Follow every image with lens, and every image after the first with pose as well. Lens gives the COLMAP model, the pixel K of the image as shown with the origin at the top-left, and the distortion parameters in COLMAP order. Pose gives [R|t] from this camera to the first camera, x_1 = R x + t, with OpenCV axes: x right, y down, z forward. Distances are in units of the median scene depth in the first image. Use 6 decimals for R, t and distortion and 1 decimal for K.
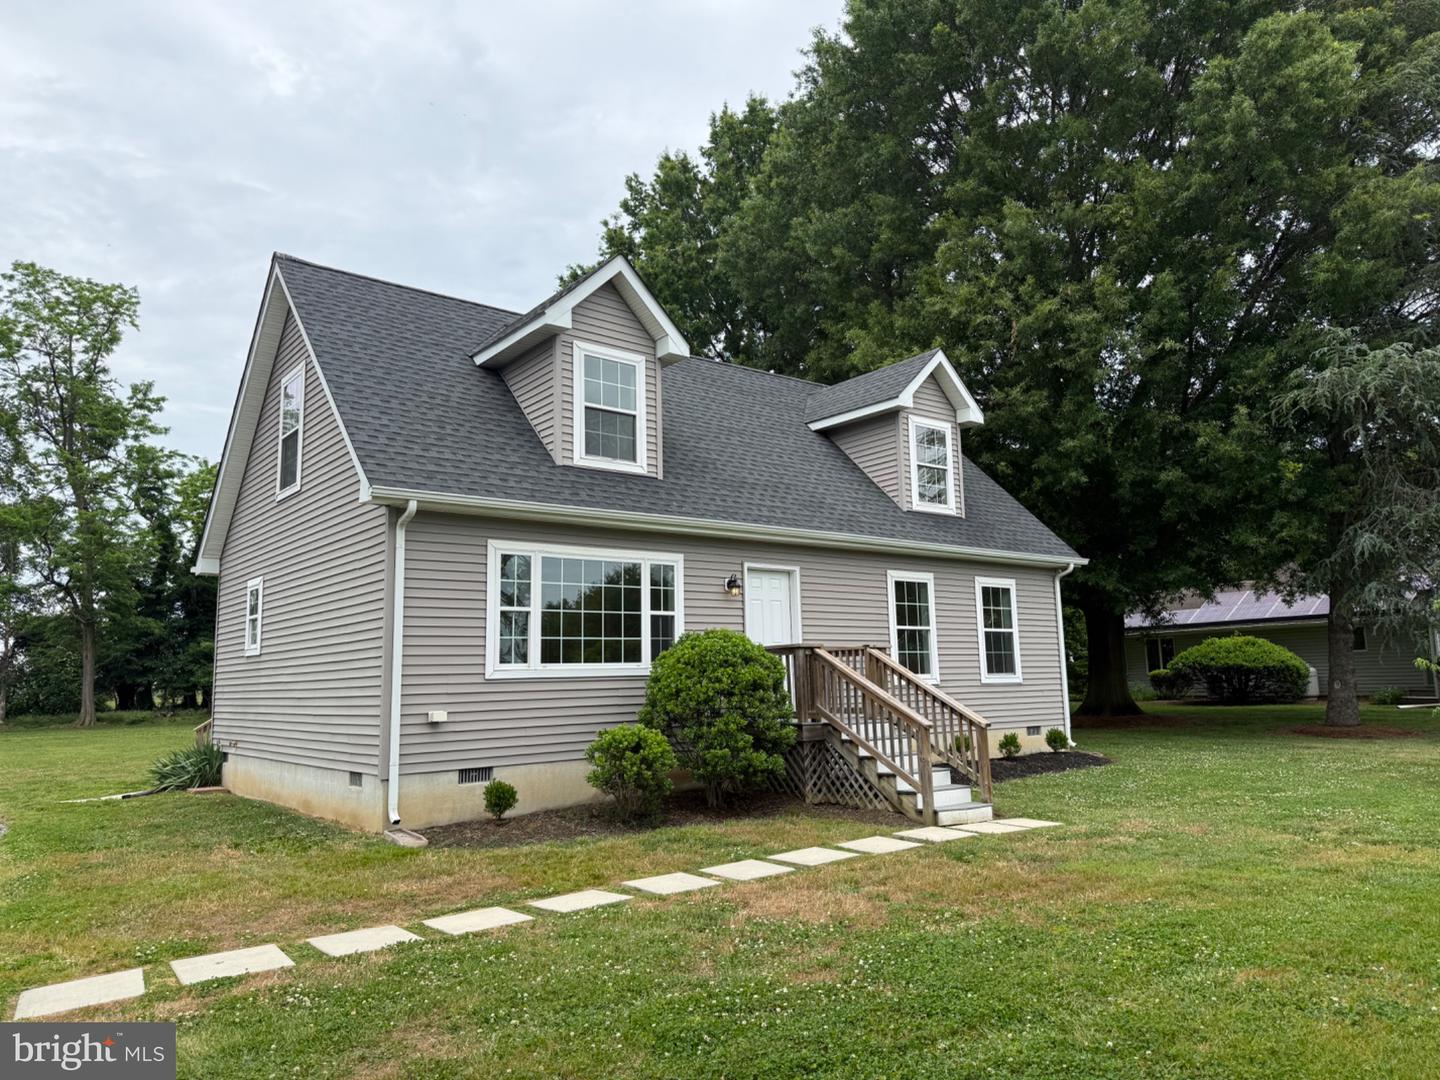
lens RADIAL K [[1002.8, 0, 729.4], [0, 1002.8, 538.1], [0, 0, 1]] dist [0.032813, -0.051769]
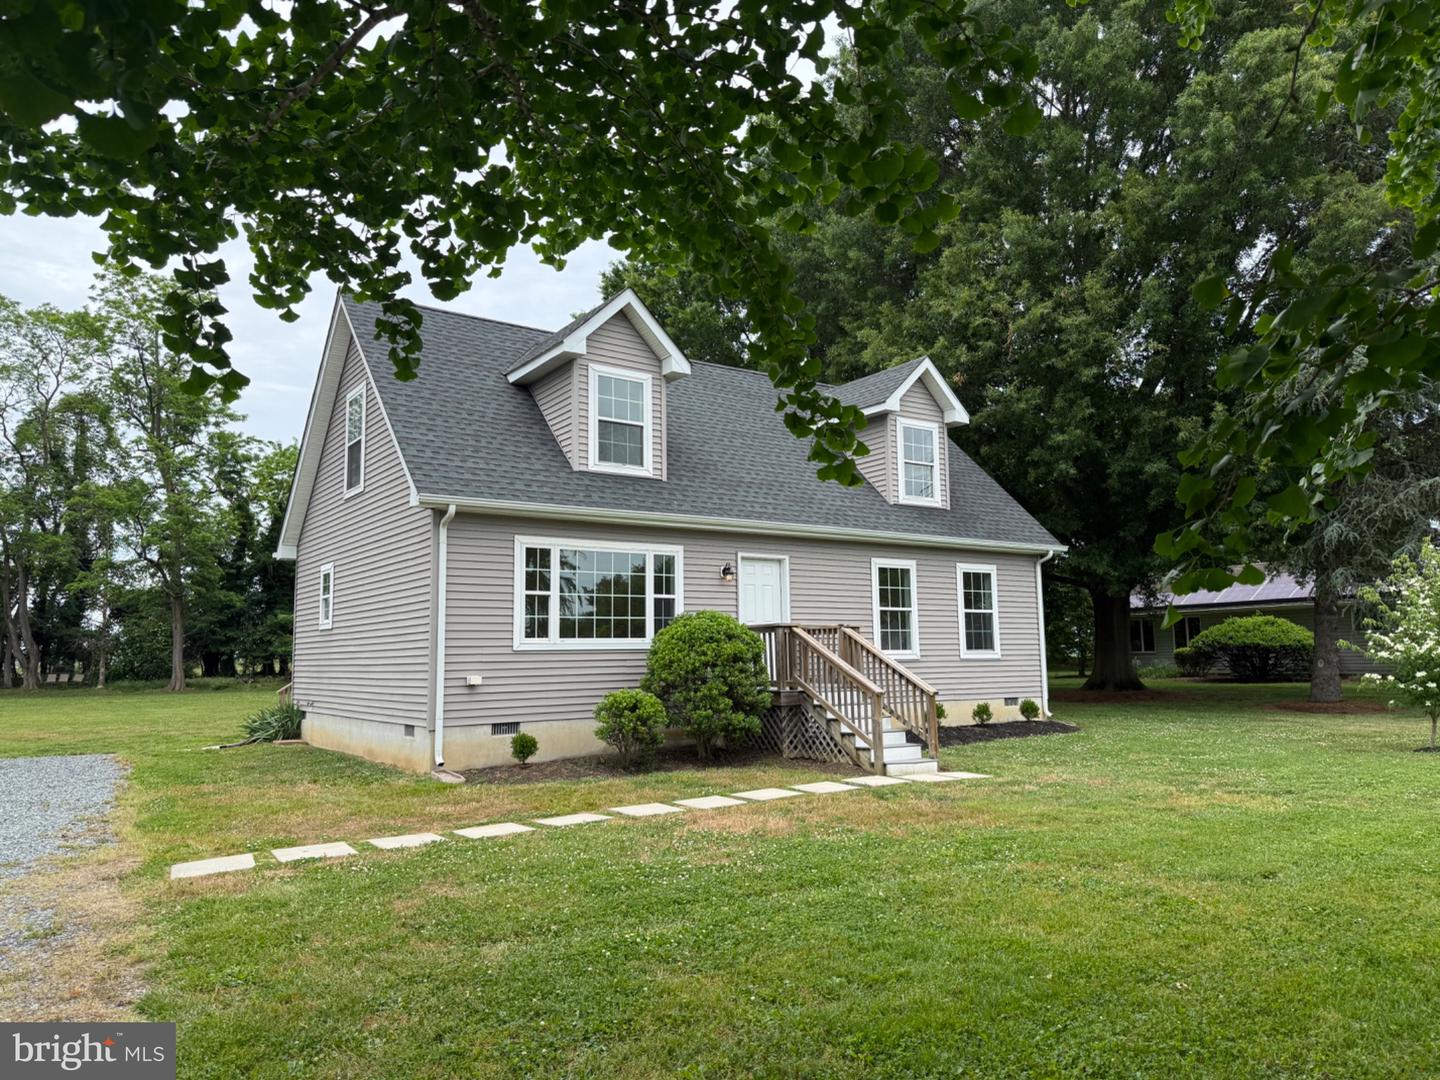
lens RADIAL K [[1002.8, 0, 719.6], [0, 1002.8, 542.8], [0, 0, 1]] dist [0.032813, -0.051769]
pose [[0.997742, 0.001670, -0.067142, 0.057060], [0.000351, 0.999548, 0.030069, -0.017082], [0.067162, -0.030025, 0.997290, -0.122933]]
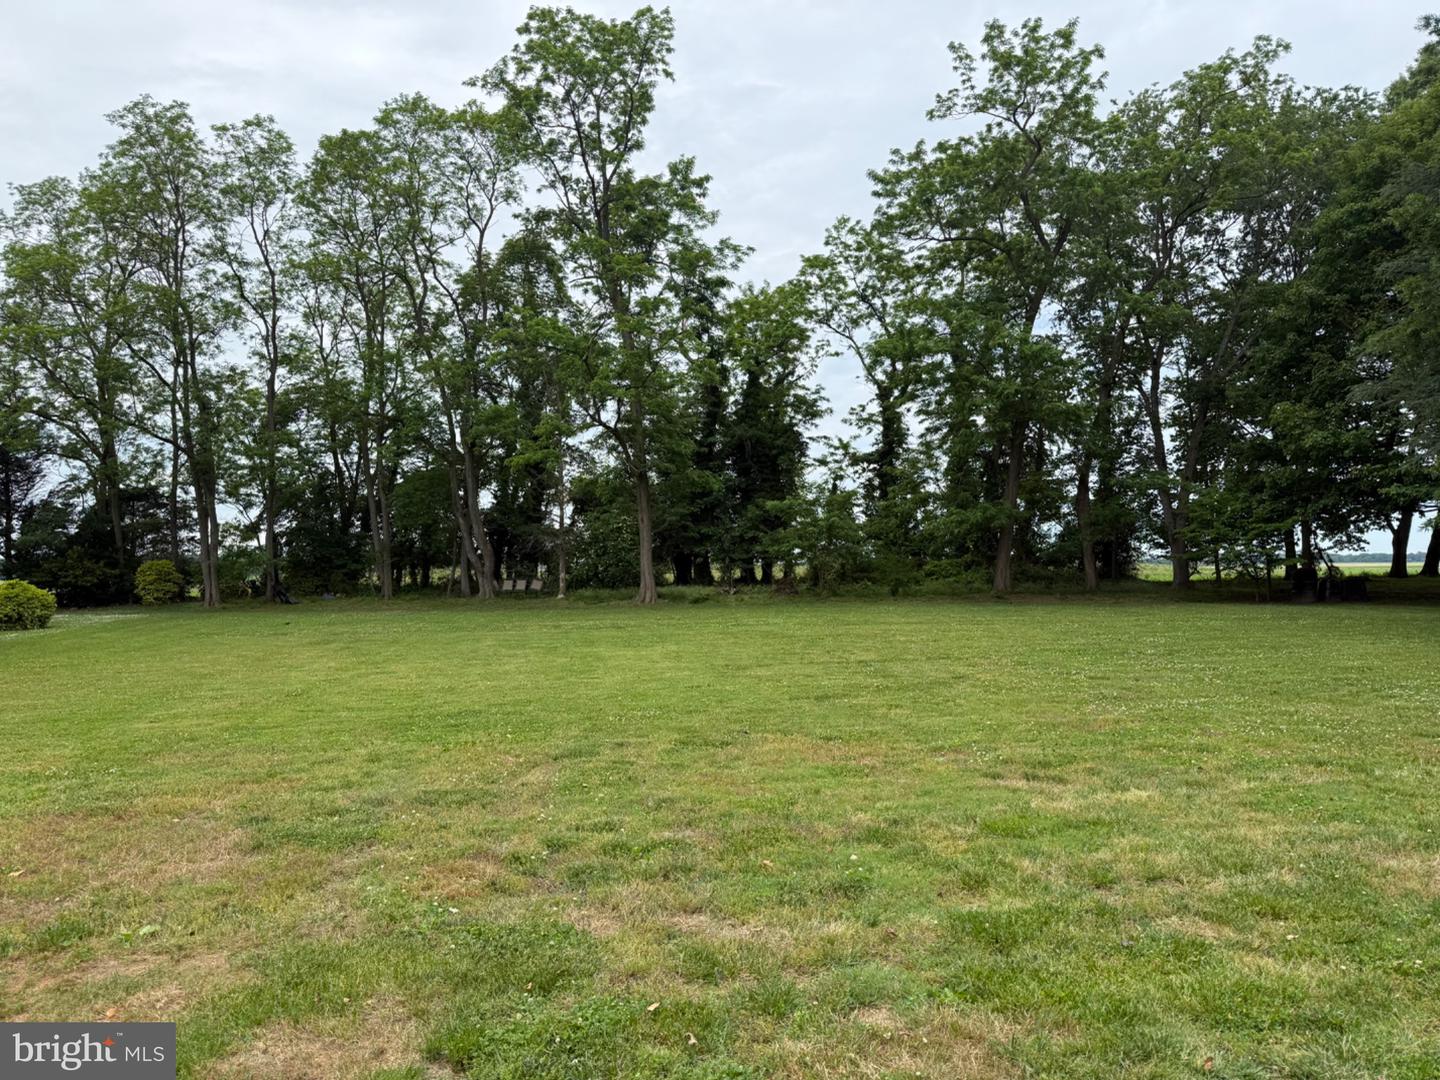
lens RADIAL K [[1002.8, 0, 715.9], [0, 1002.8, 540.0], [0, 0, 1]] dist [0.032813, -0.051769]
pose [[0.882367, 0.000991, -0.470561, -0.604504], [0.055622, 0.992768, 0.106389, 0.151949], [0.467263, -0.120048, 0.875930, 0.934420]]
